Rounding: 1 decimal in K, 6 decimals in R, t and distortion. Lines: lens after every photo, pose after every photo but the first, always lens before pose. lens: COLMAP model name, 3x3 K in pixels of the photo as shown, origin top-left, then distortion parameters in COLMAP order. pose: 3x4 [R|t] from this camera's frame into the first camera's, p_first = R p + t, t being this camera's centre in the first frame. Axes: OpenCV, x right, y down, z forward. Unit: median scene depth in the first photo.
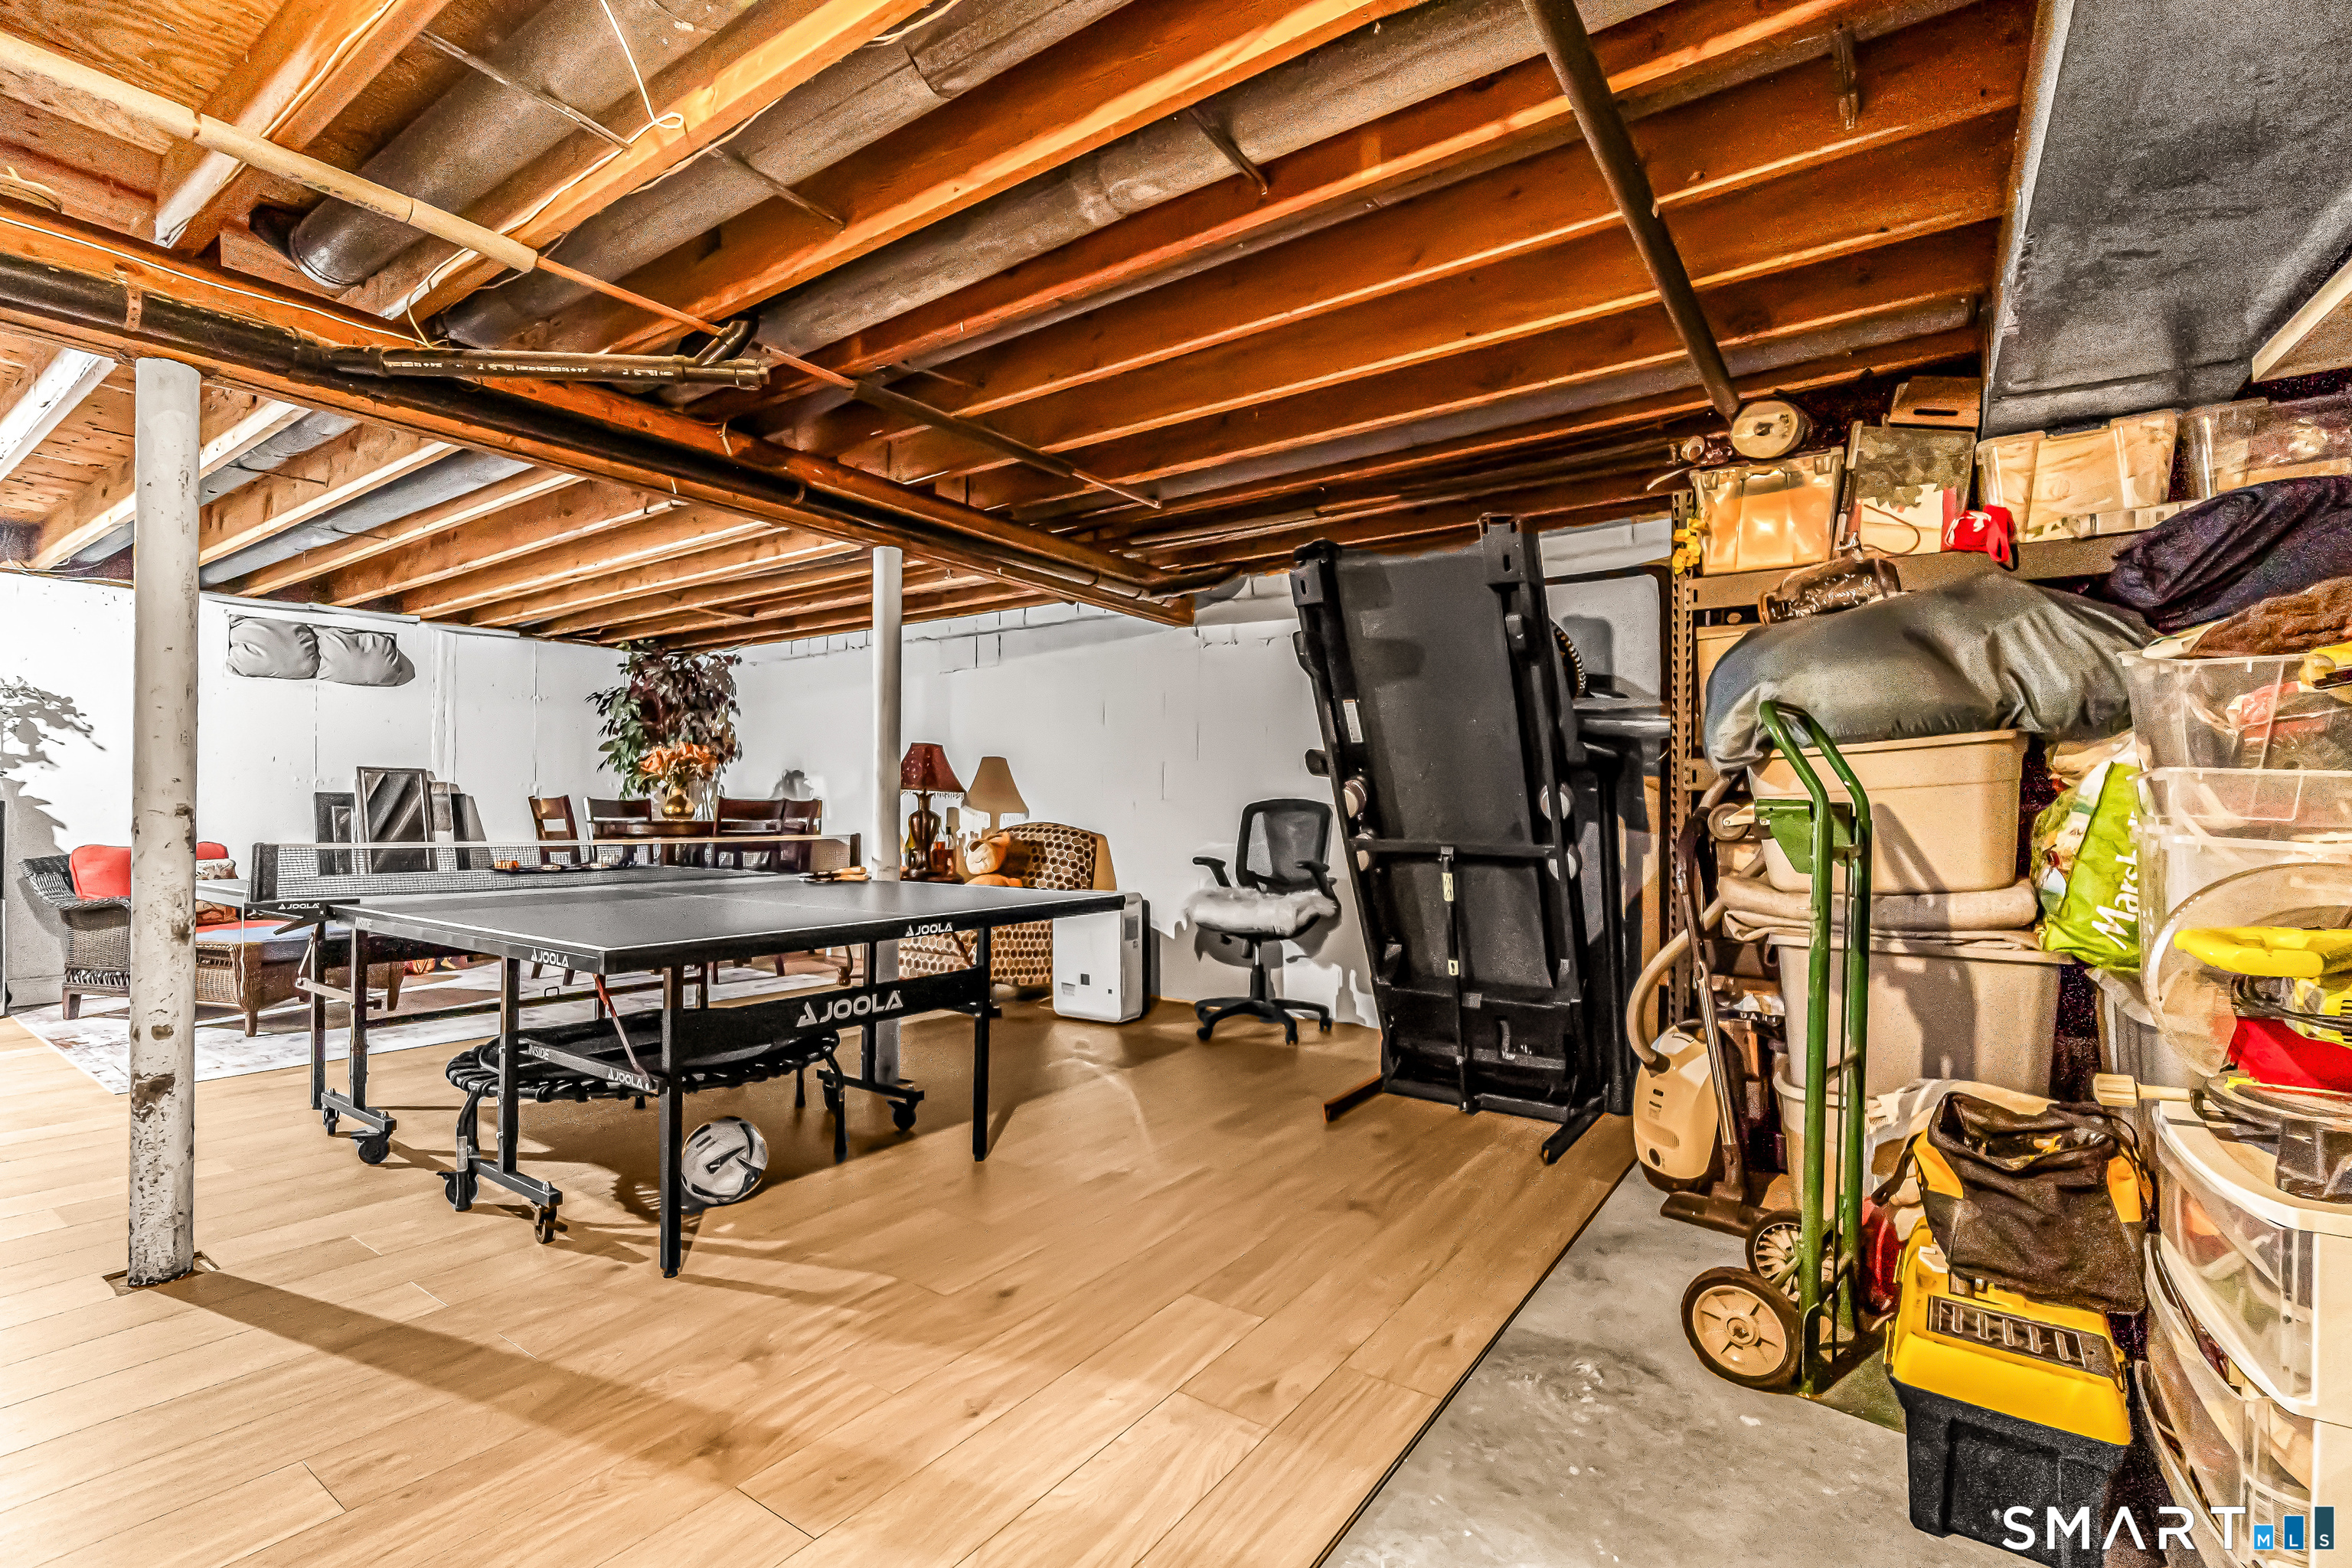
lens RADIAL K [[1049.8, 0, 1168.8], [0, 1049.8, 796.1], [0, 0, 1]] dist [-0.003500, -0.001000]
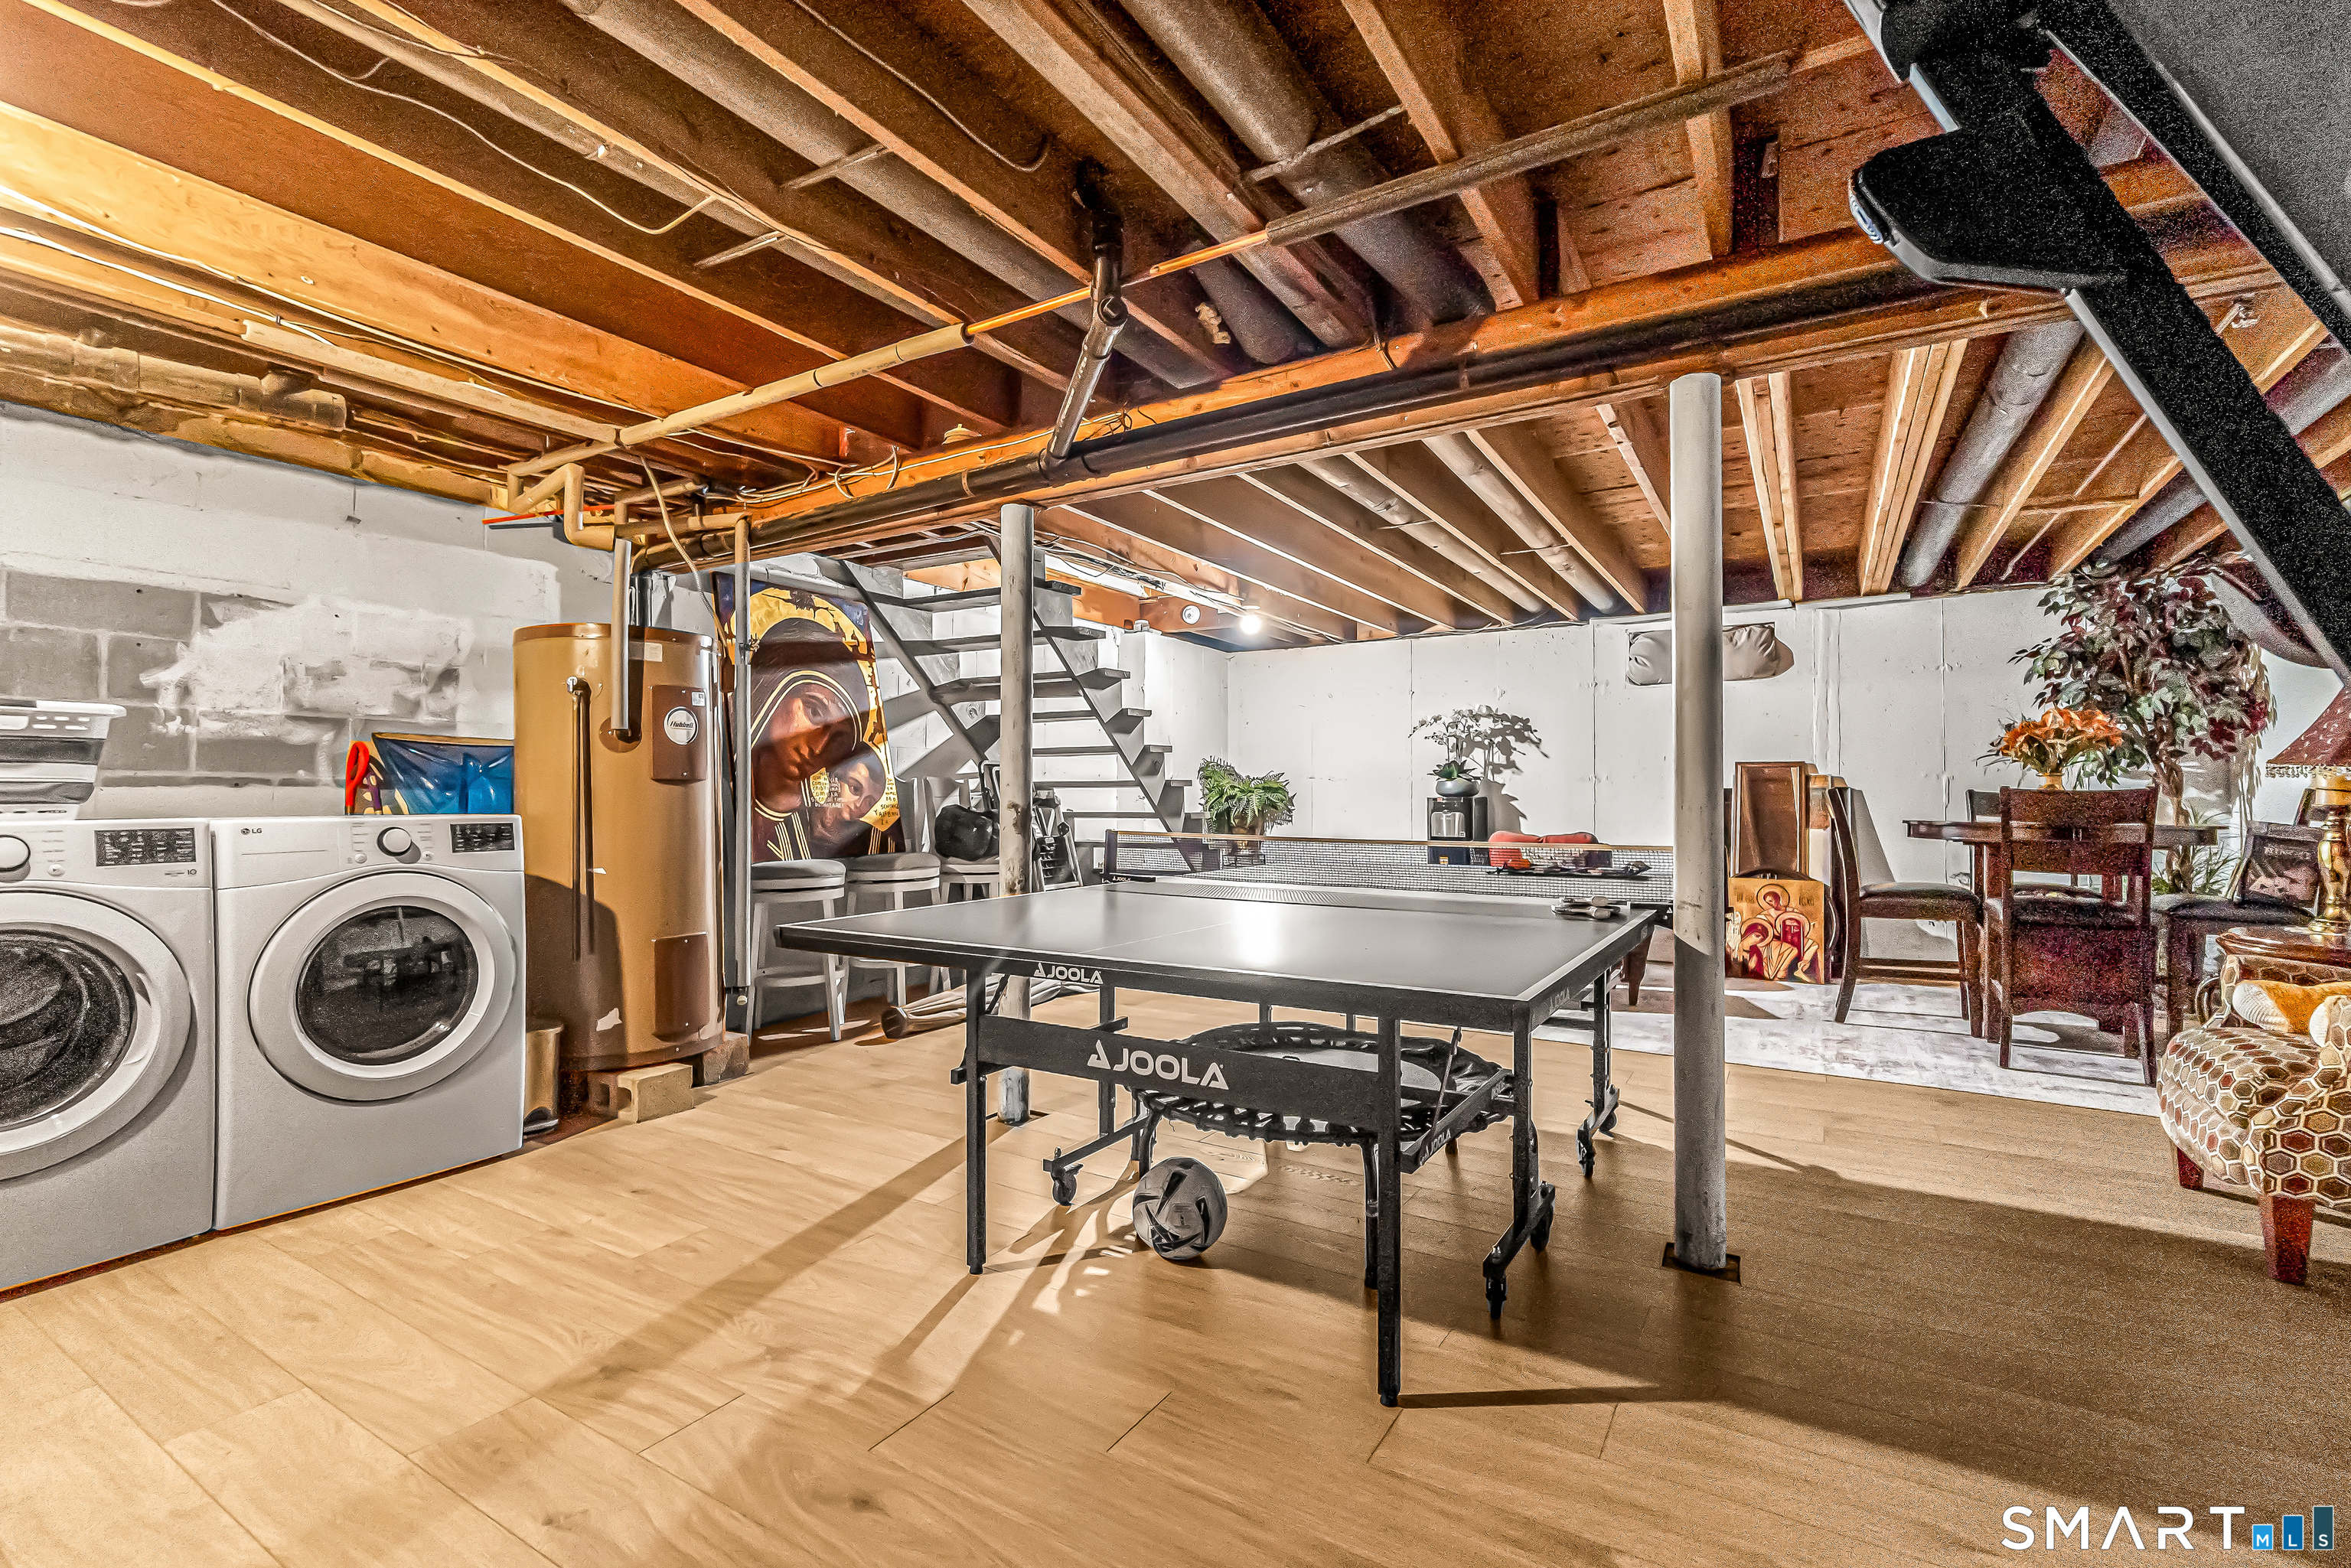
lens RADIAL K [[1049.3, 0, 1163.7], [0, 1049.3, 789.5], [0, 0, 1]] dist [-0.003500, -0.001000]
pose [[0.059101, -0.012601, -0.998172, 0.503565], [0.009395, 0.999883, -0.012067, 0.012817], [0.998208, -0.008665, 0.059213, 1.059845]]
